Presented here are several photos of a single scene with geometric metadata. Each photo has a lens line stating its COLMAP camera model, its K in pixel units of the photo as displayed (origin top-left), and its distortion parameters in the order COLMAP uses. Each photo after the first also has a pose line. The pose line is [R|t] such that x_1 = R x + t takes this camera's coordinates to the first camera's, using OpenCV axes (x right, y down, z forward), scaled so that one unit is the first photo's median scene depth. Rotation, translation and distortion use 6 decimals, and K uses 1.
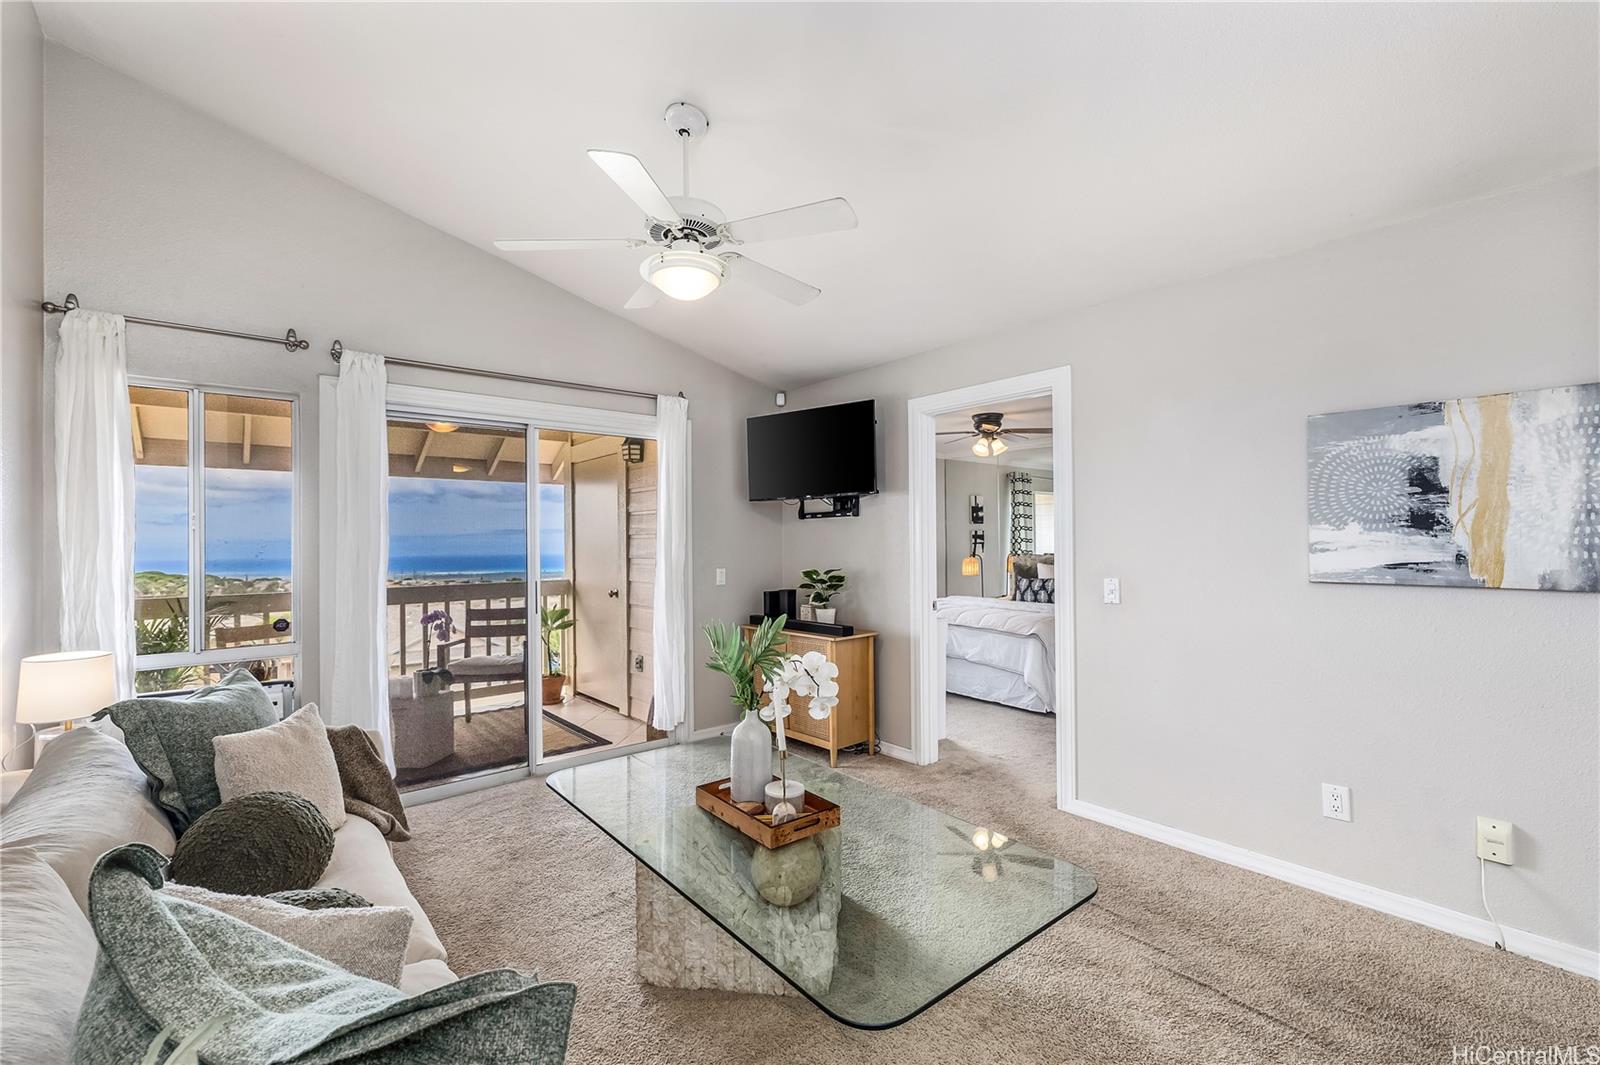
lens RADIAL K [[669.5, 0, 805.7], [0, 669.5, 537.5], [0, 0, 1]] dist [-0.000346, 0.000200]
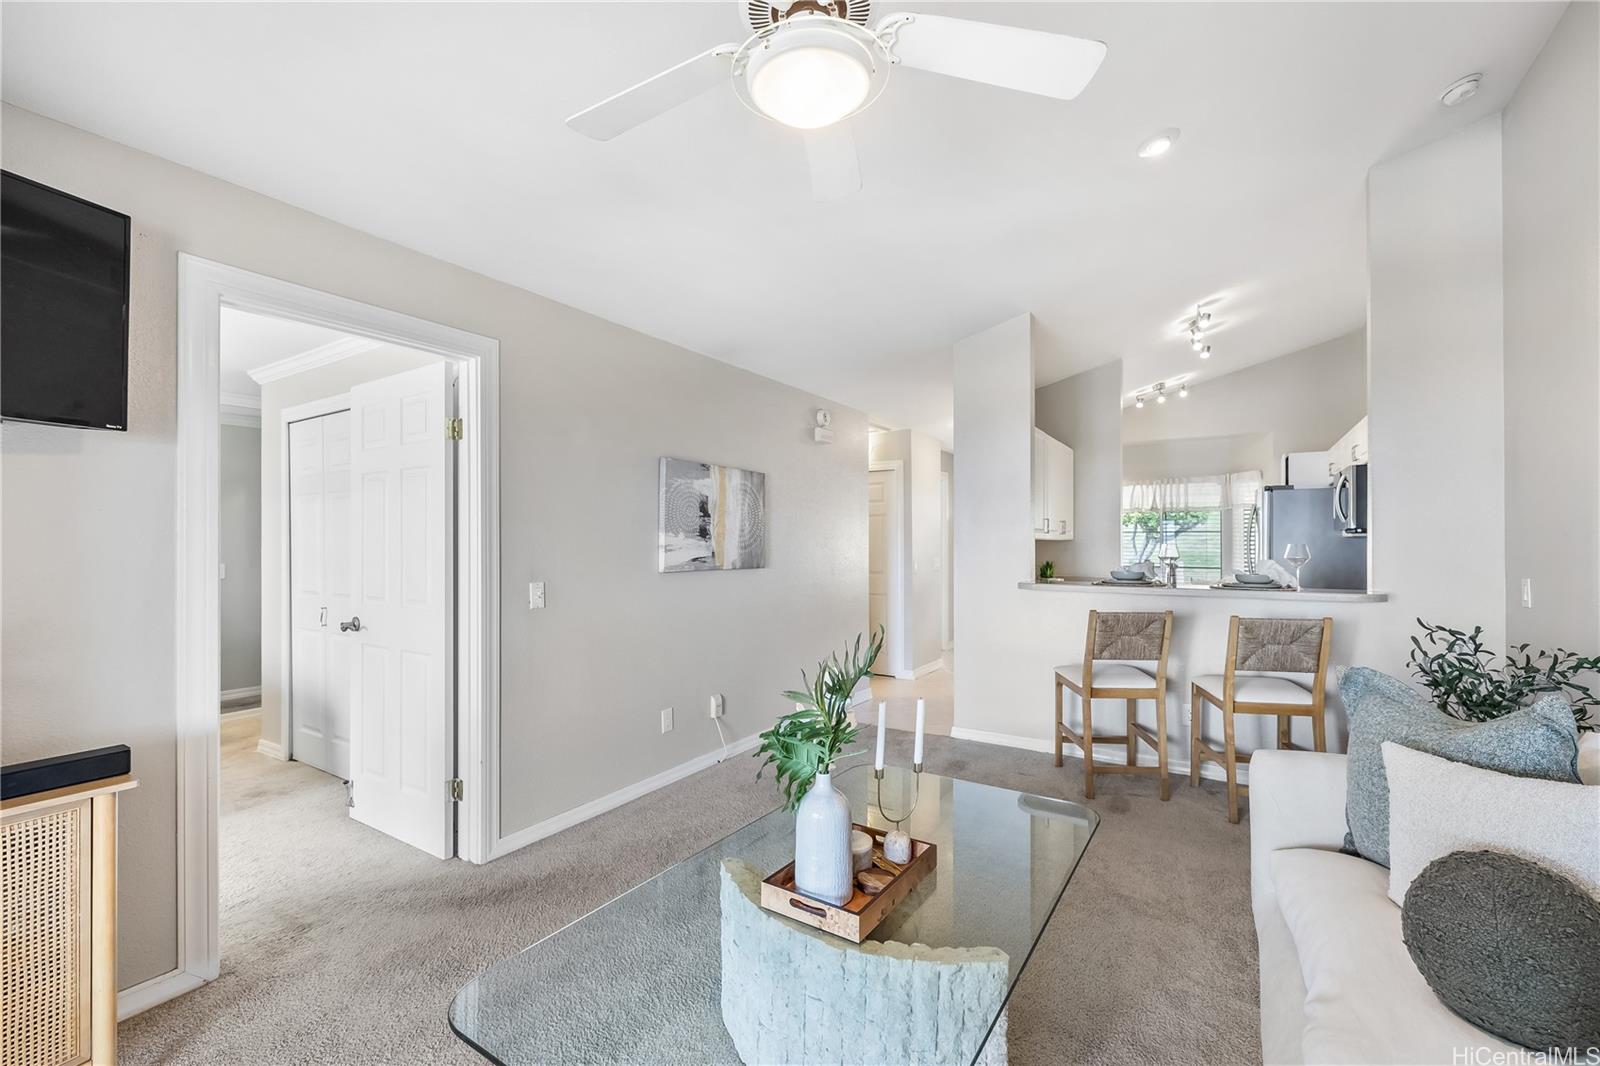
lens RADIAL K [[669.5, 0, 799.8], [0, 669.5, 539.6], [0, 0, 1]] dist [-0.000346, 0.000200]
pose [[-0.284807, 0.015200, 0.958464, -0.787942], [-0.001789, 0.999864, -0.016388, 0.020731], [-0.958583, -0.006382, -0.284741, 1.259632]]
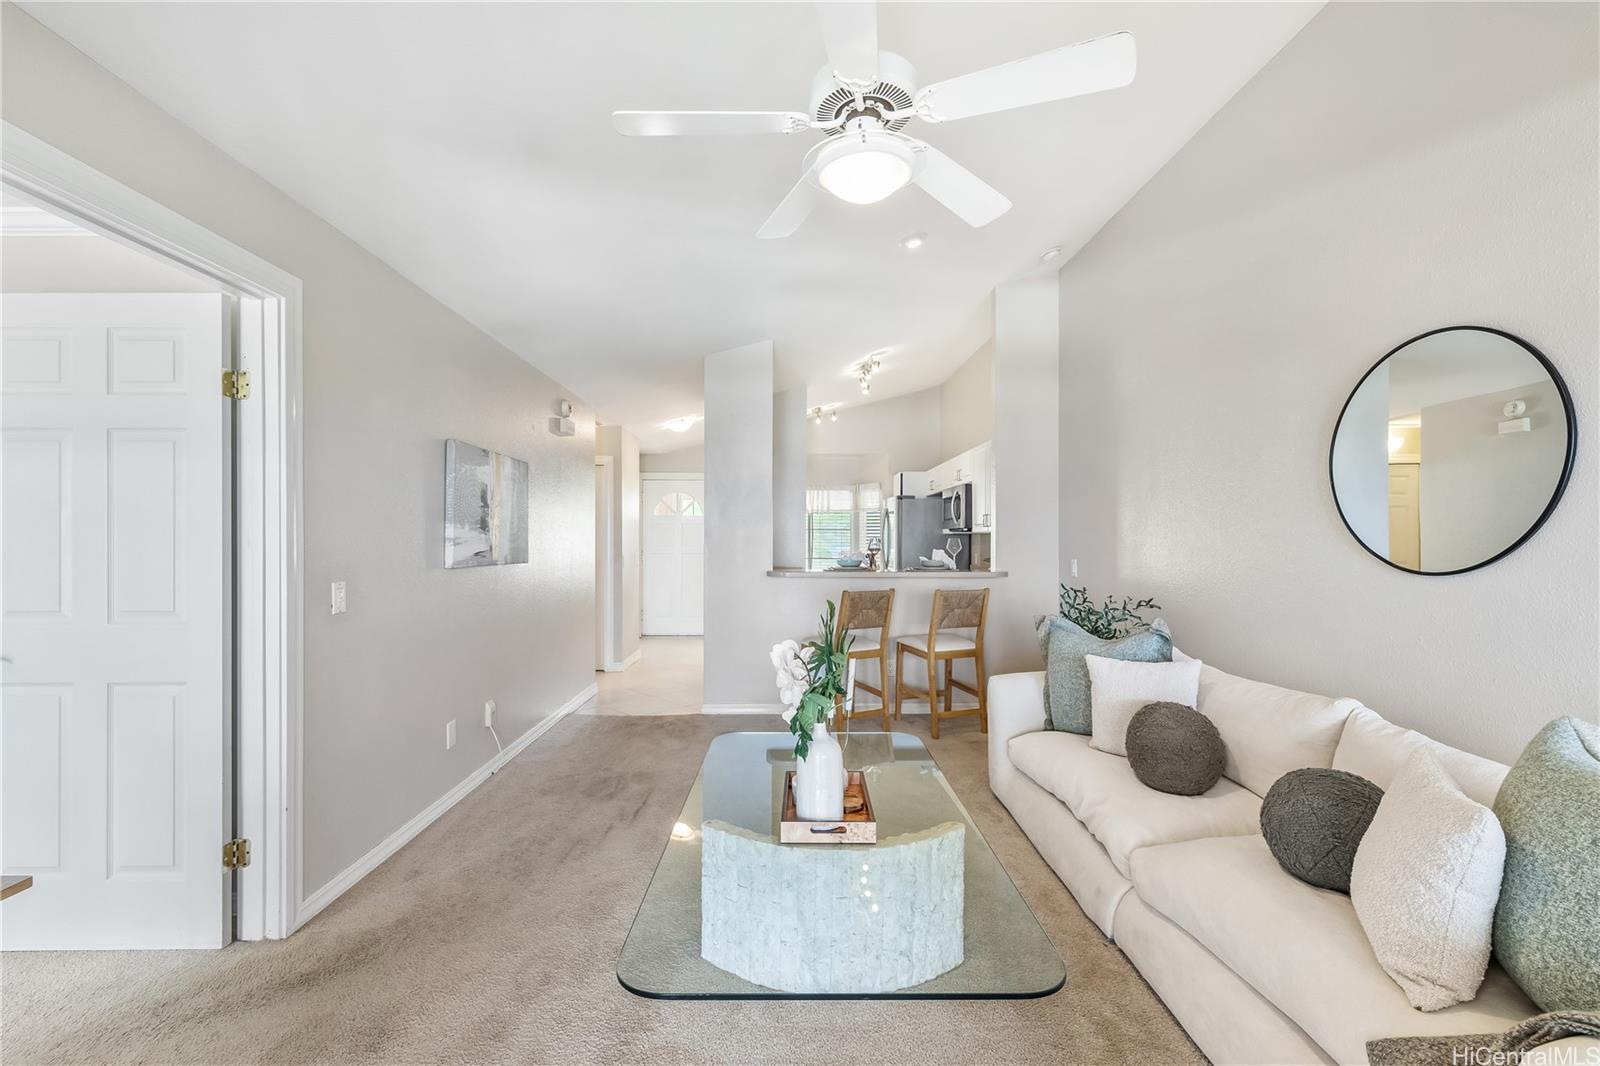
lens RADIAL K [[669.5, 0, 797.7], [0, 669.5, 538.5], [0, 0, 1]] dist [-0.000346, 0.000200]
pose [[-0.767354, 0.010114, 0.641144, -0.640615], [0.002723, 0.999918, -0.012514, 0.029448], [-0.641218, -0.007857, -0.767319, 1.738908]]
